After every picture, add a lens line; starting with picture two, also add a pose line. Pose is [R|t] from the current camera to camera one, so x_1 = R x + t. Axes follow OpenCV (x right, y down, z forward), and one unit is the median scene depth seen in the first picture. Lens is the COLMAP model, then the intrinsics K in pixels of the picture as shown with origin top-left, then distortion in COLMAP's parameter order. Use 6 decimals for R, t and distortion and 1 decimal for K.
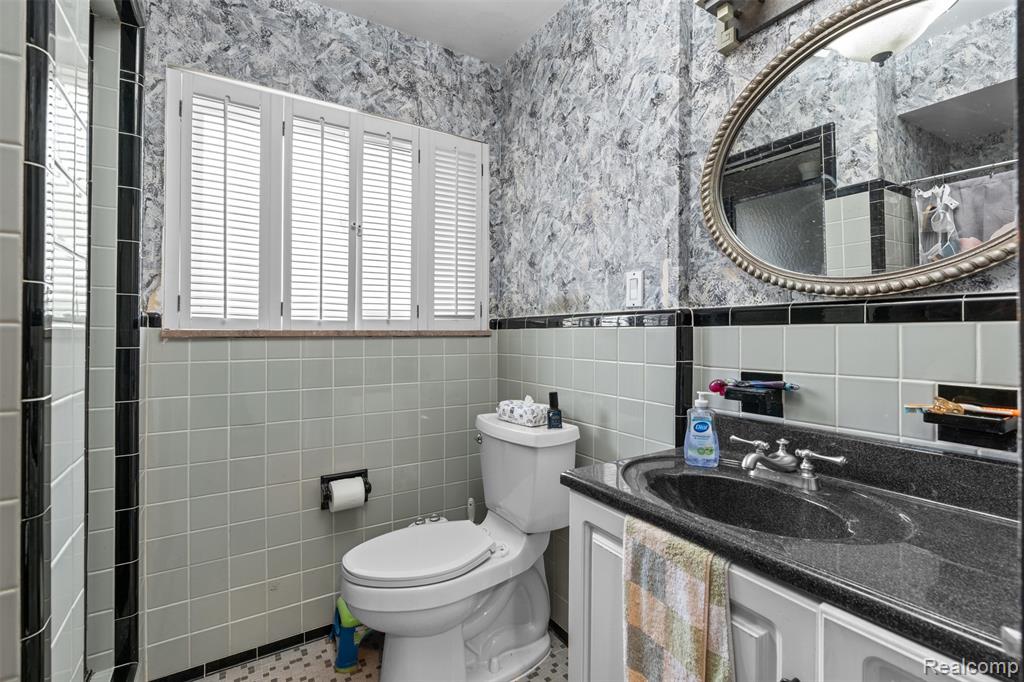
lens RADIAL K [[457.1, 0, 514.3], [0, 457.1, 331.9], [0, 0, 1]] dist [-0.006397, 0.001807]
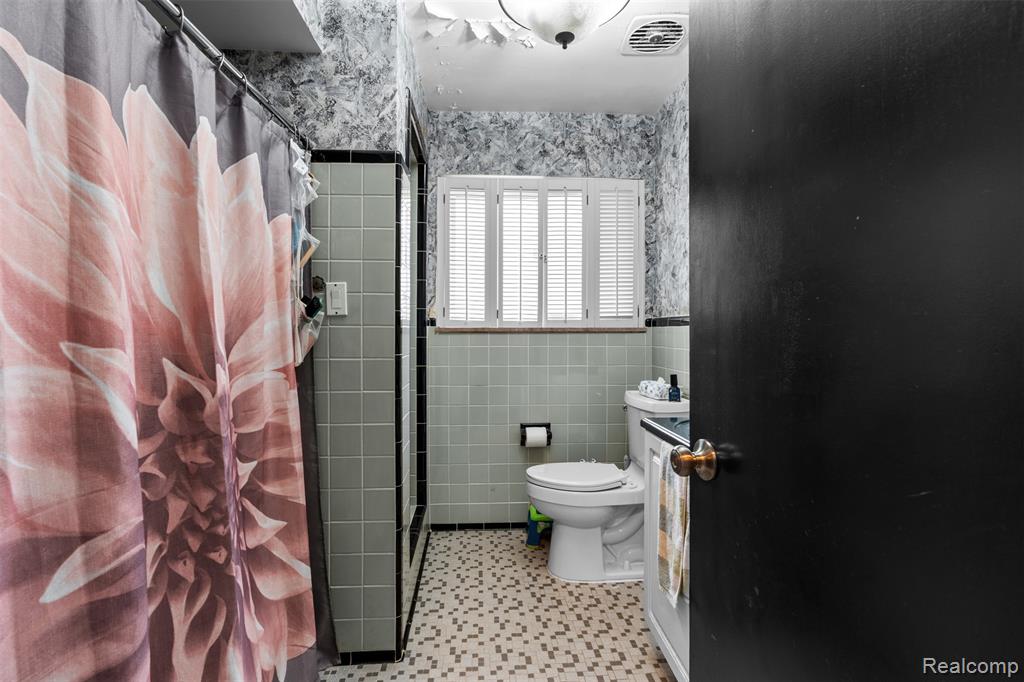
lens RADIAL K [[457.1, 0, 508.2], [0, 457.1, 343.6], [0, 0, 1]] dist [-0.006397, 0.001807]
pose [[0.877194, 0.017664, -0.479811, 0.271073], [-0.001292, 0.999406, 0.034431, -0.003003], [0.480134, -0.029583, 0.876696, -0.353654]]
